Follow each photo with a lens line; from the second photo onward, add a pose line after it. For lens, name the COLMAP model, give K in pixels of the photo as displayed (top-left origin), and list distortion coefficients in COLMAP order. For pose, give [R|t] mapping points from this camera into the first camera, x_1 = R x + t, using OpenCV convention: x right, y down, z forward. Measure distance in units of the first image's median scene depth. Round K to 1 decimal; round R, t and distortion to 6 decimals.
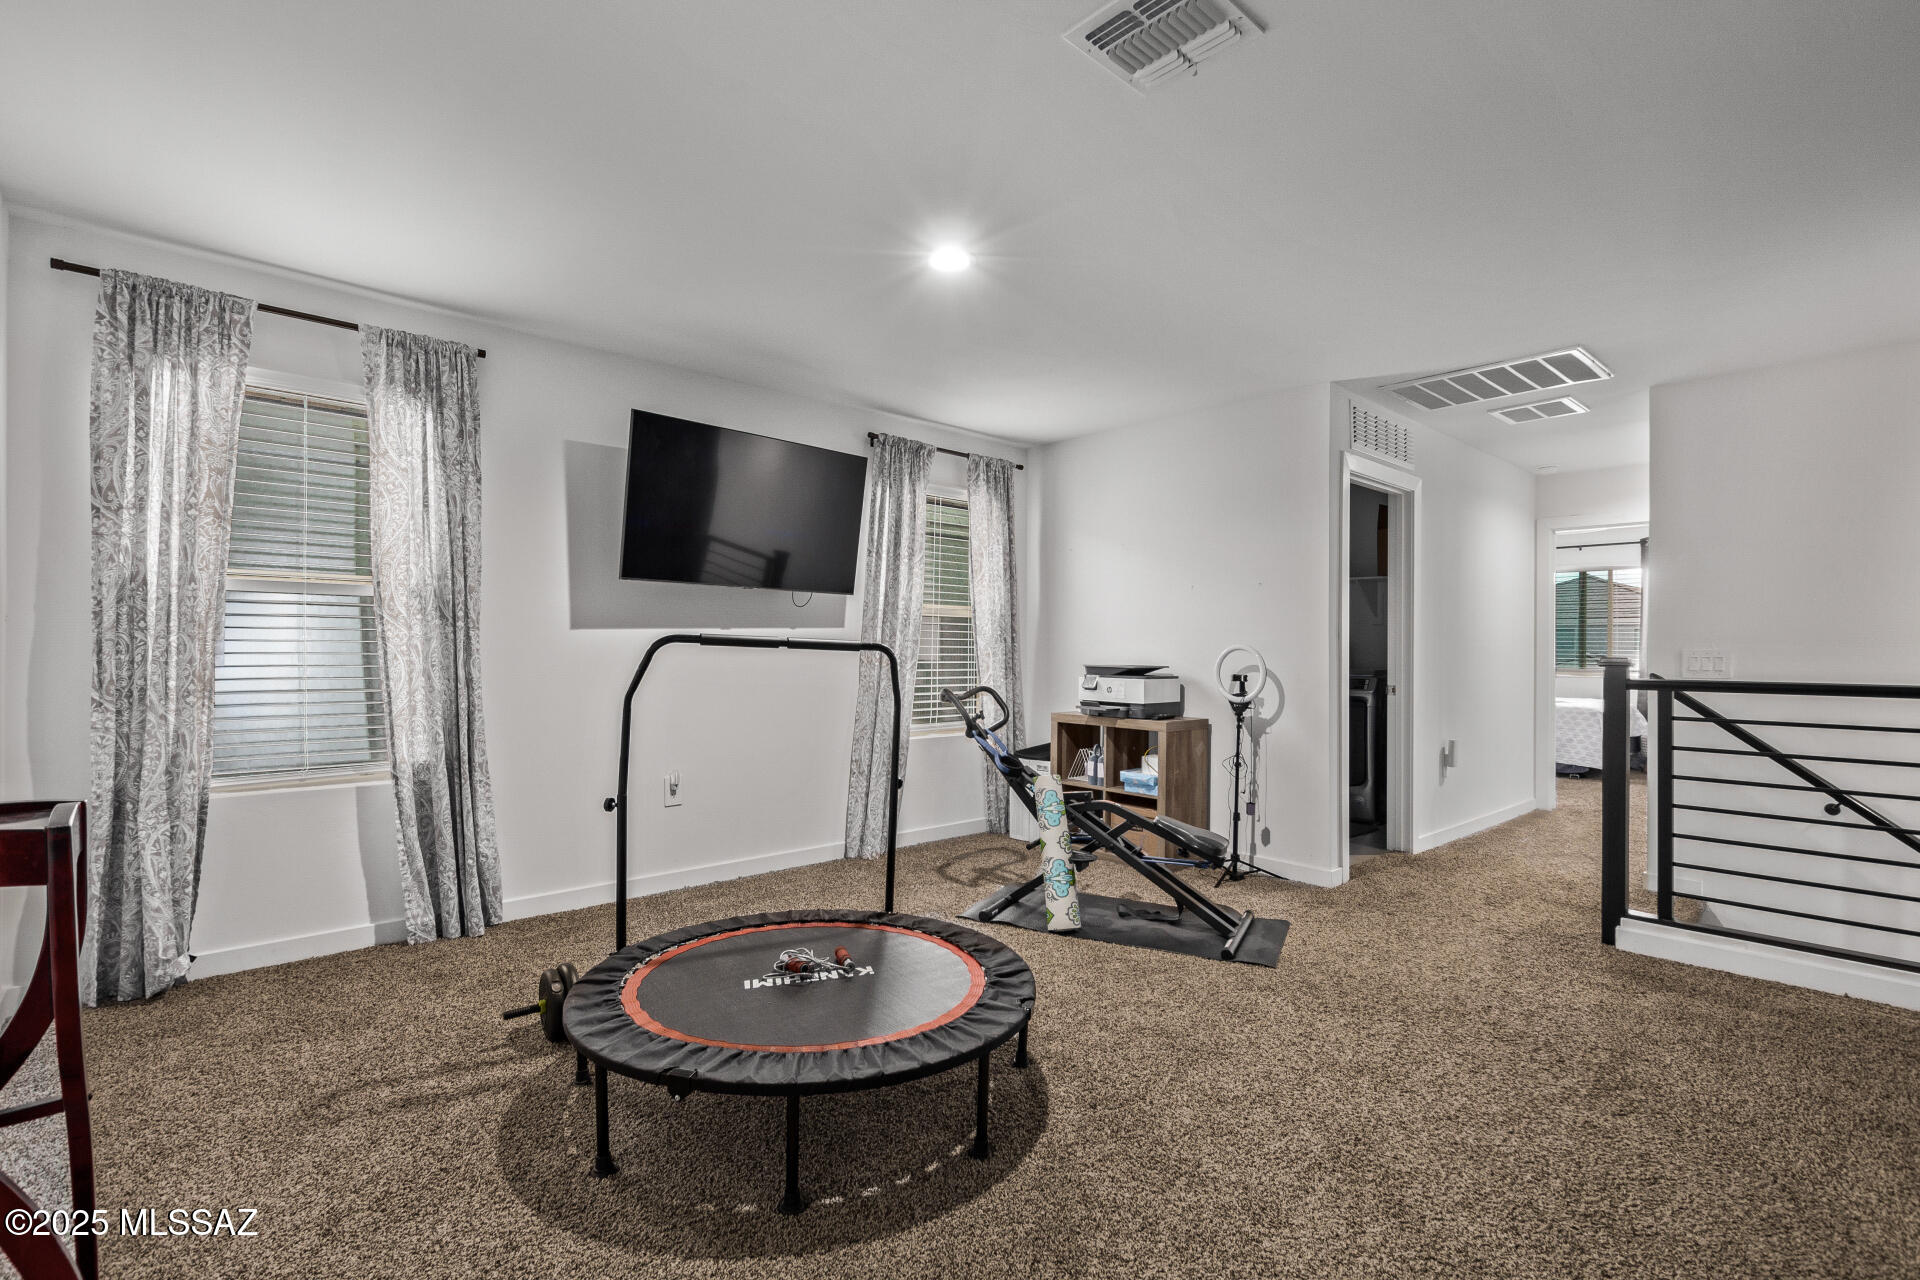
lens RADIAL K [[885.7, 0, 960.3], [0, 885.7, 643.3], [0, 0, 1]] dist [0.000233, -0.000788]
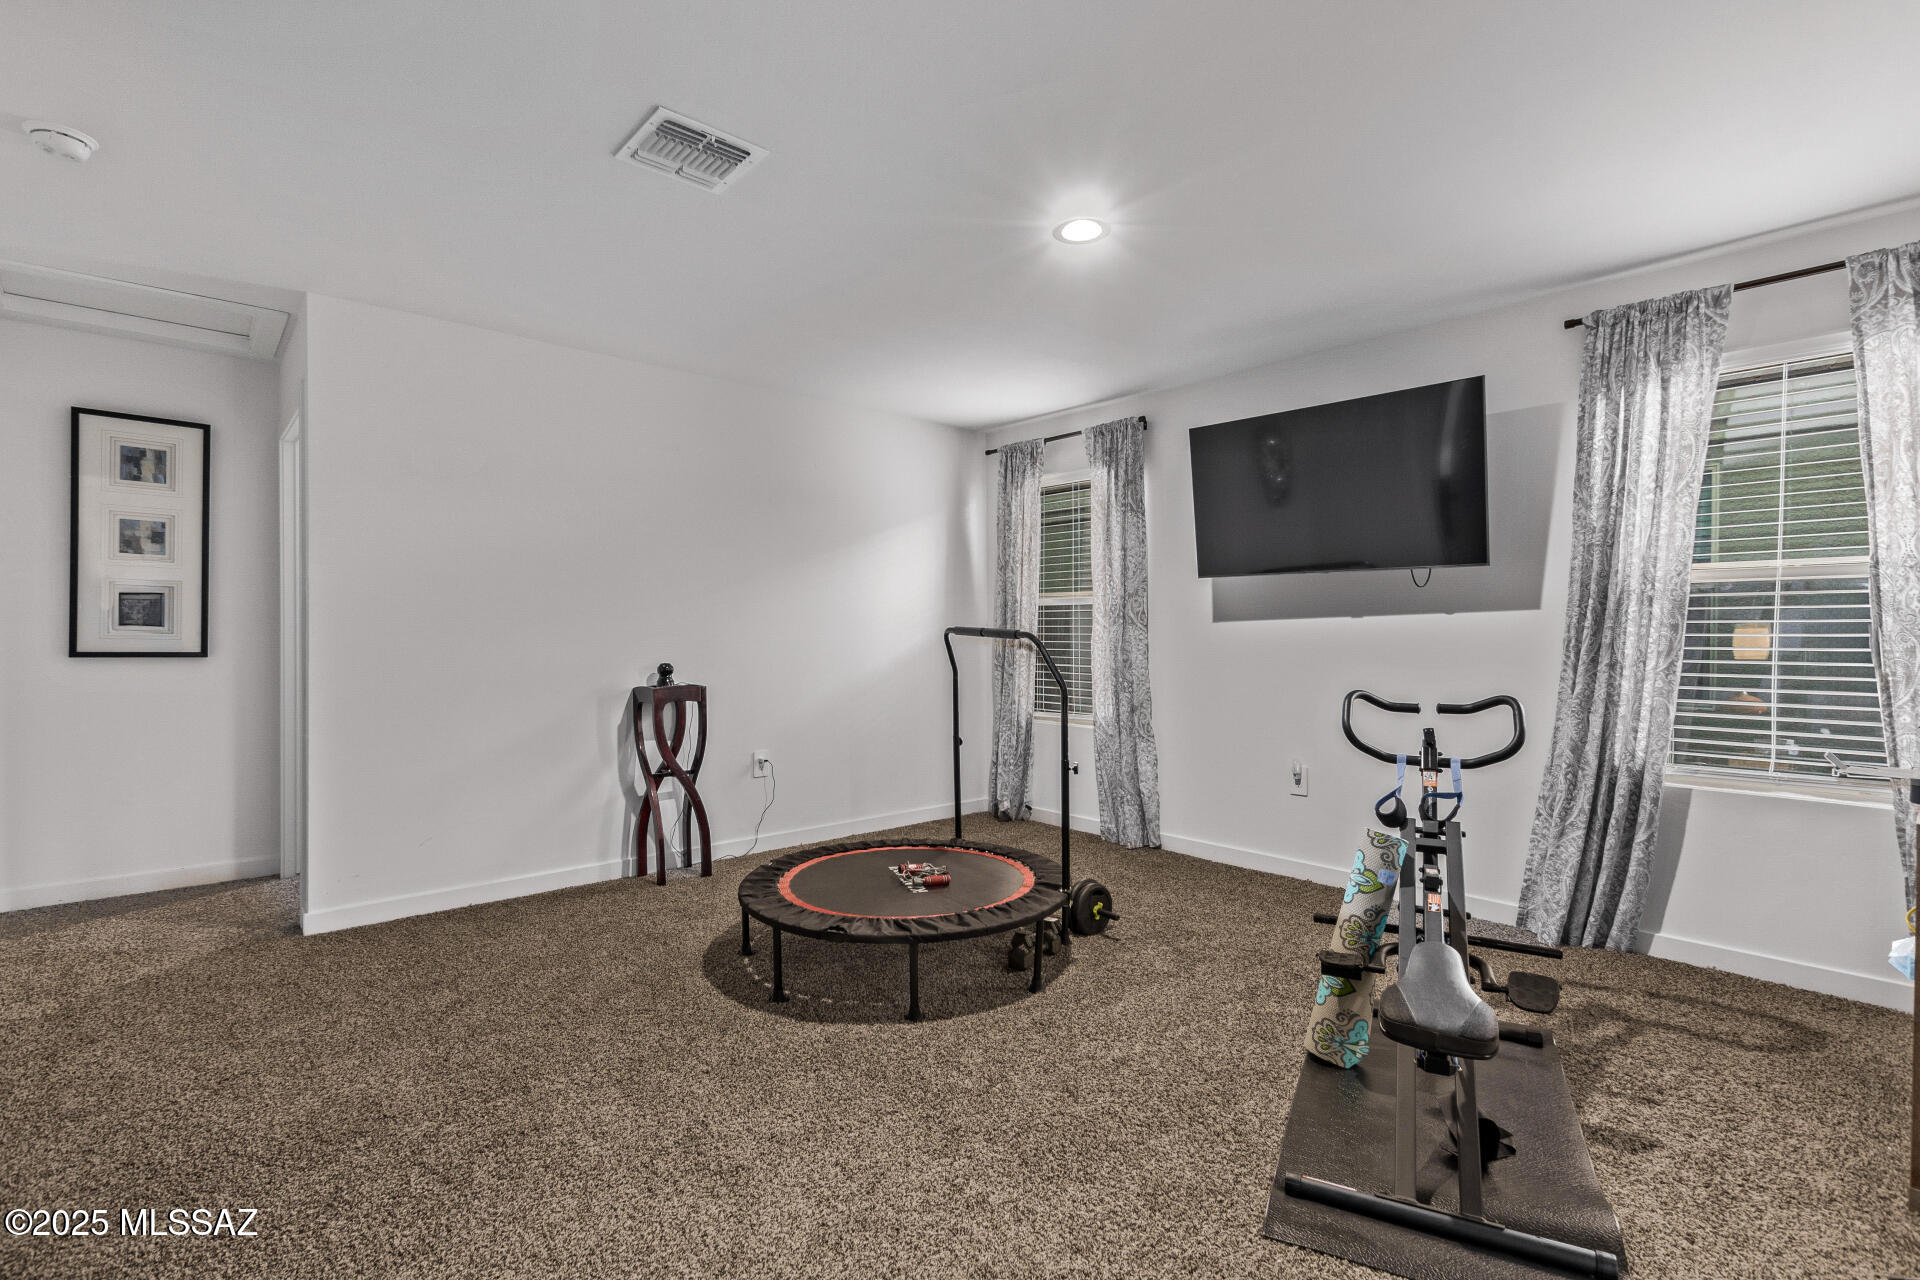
lens RADIAL K [[885.7, 0, 960.3], [0, 885.7, 643.3], [0, 0, 1]] dist [0.000233, -0.000788]
pose [[0.001632, -0.002684, -0.999995, 0.680388], [0.007580, 0.999968, -0.002672, 0.011010], [0.999970, -0.007575, 0.001652, 0.616469]]
